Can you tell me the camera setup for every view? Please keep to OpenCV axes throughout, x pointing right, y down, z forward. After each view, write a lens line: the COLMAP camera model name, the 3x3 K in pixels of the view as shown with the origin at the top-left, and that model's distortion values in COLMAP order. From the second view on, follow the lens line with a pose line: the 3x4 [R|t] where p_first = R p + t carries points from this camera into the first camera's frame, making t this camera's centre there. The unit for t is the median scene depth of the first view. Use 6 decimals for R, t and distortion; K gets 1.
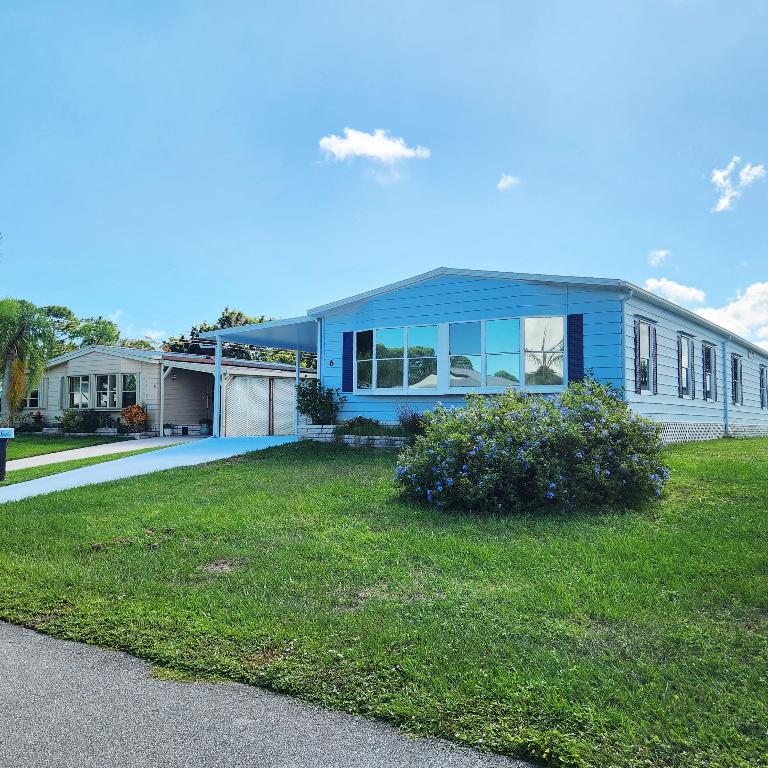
lens RADIAL K [[691.2, 0, 378.3], [0, 691.2, 367.0], [0, 0, 1]] dist [0.042092, -0.004784]
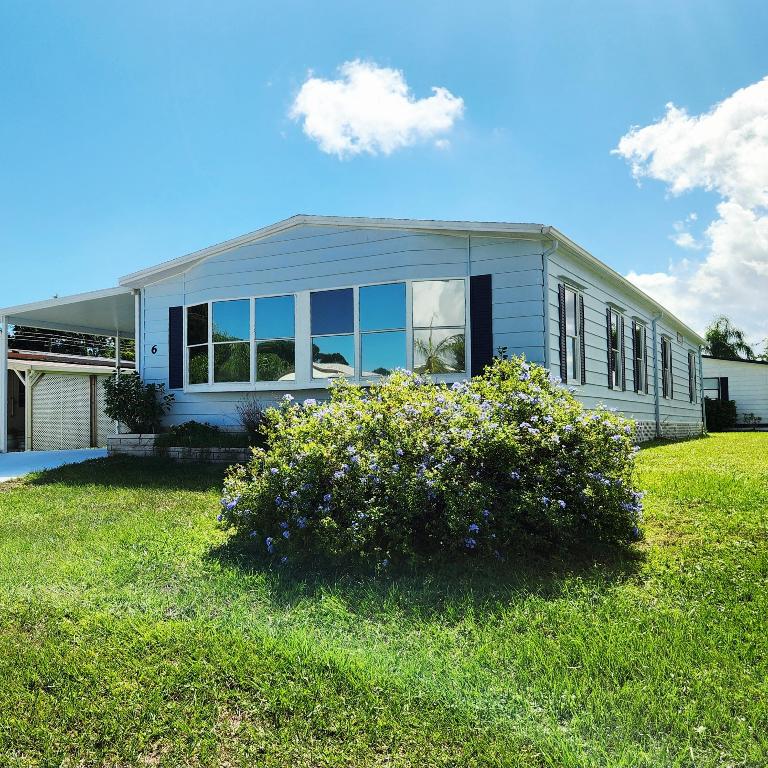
lens RADIAL K [[787.7, 0, 309.4], [0, 787.7, 383.1], [0, 0, 1]] dist [0.050192, -0.002122]
pose [[0.995976, -0.013625, 0.088582, 0.023474], [0.011613, 0.999664, 0.023194, 0.012853], [-0.088868, -0.022072, 0.995799, 0.150108]]
